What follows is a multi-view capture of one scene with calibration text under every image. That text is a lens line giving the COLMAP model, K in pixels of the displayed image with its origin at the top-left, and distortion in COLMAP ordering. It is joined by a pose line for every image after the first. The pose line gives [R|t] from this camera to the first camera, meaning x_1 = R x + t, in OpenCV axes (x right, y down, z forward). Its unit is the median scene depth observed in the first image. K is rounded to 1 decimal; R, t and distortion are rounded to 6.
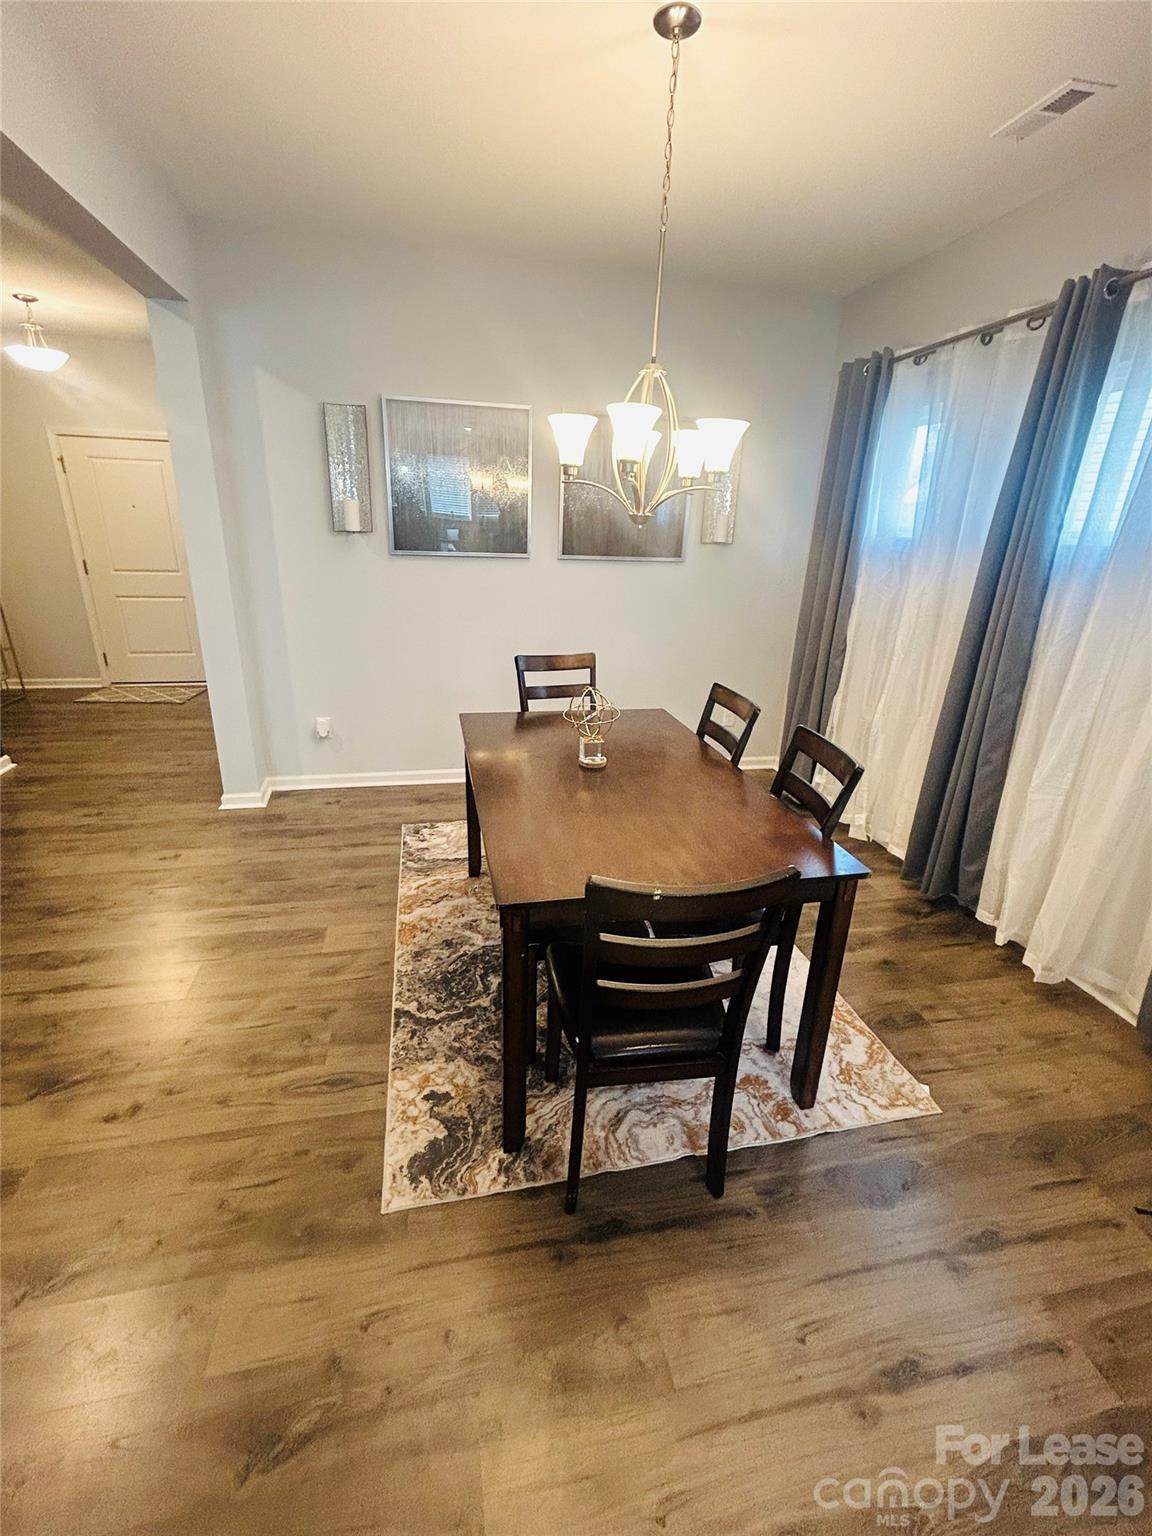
lens RADIAL K [[663.1, 0, 572.6], [0, 663.1, 767.4], [0, 0, 1]] dist [-0.001997, -0.000060]
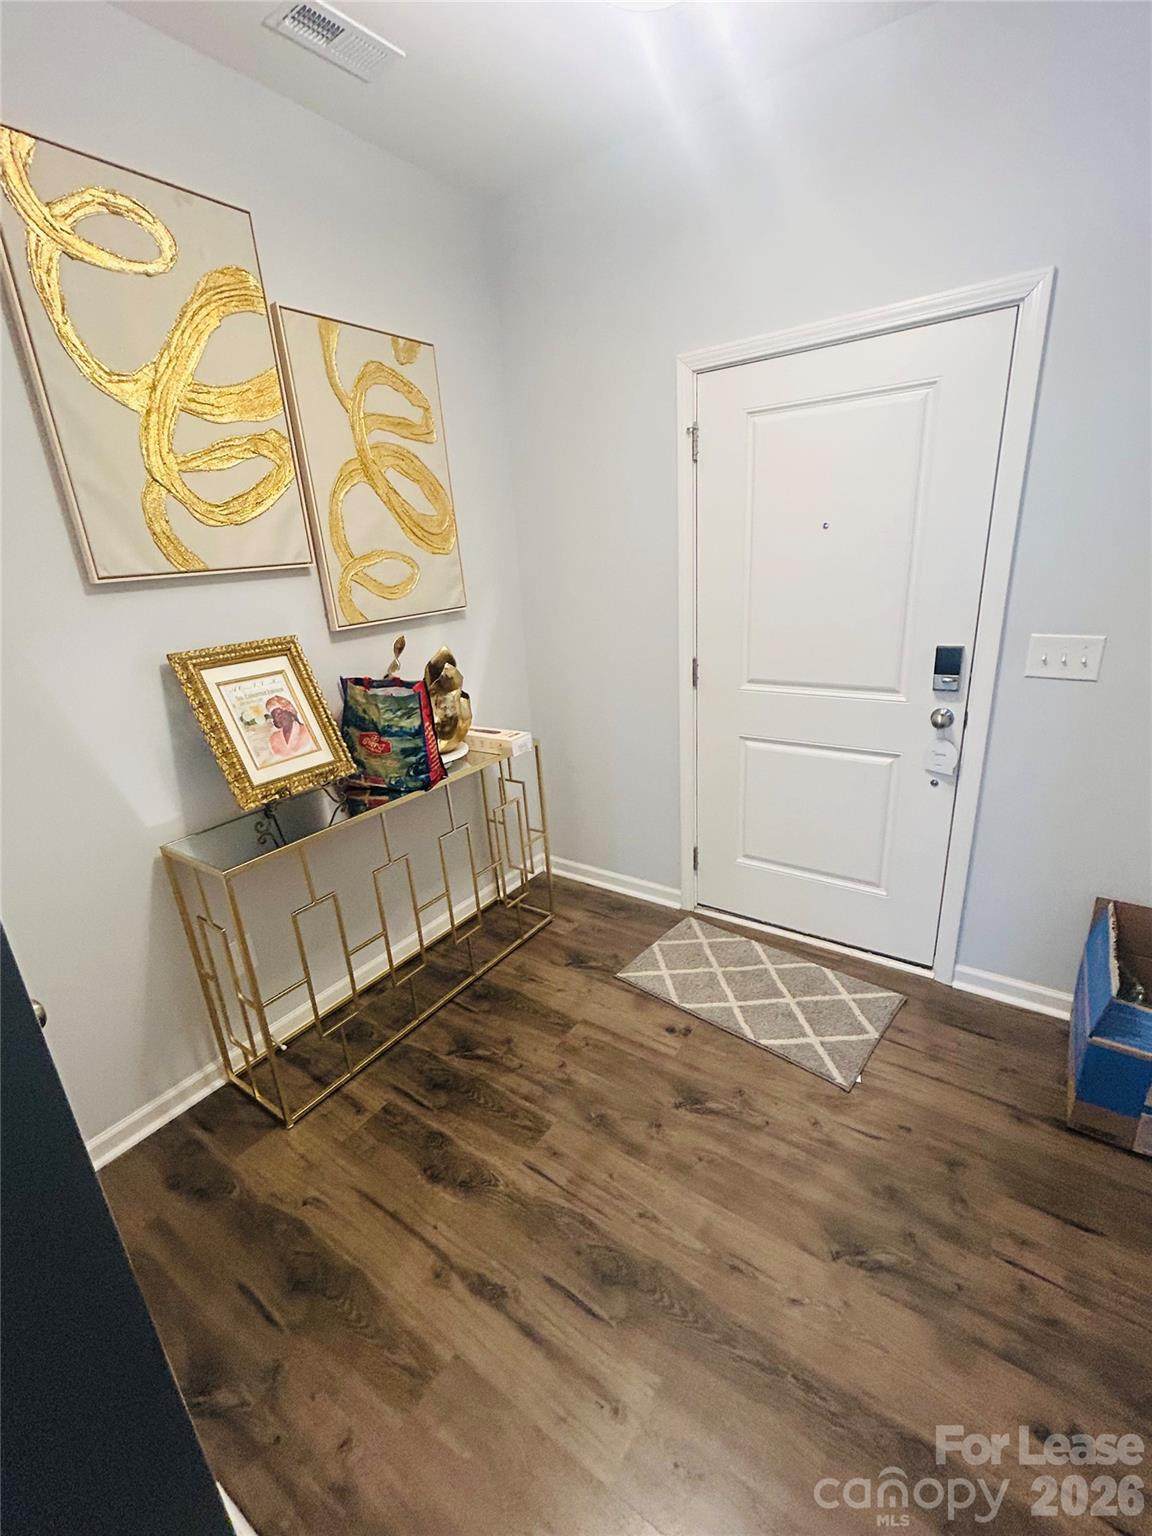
lens RADIAL K [[663.1, 0, 574.3], [0, 663.1, 770.4], [0, 0, 1]] dist [-0.001997, -0.000060]
pose [[0.675091, 0.157219, -0.720787, -0.530732], [-0.178255, 0.982841, 0.047425, -0.281039], [0.715875, 0.096468, 0.691532, 0.740341]]
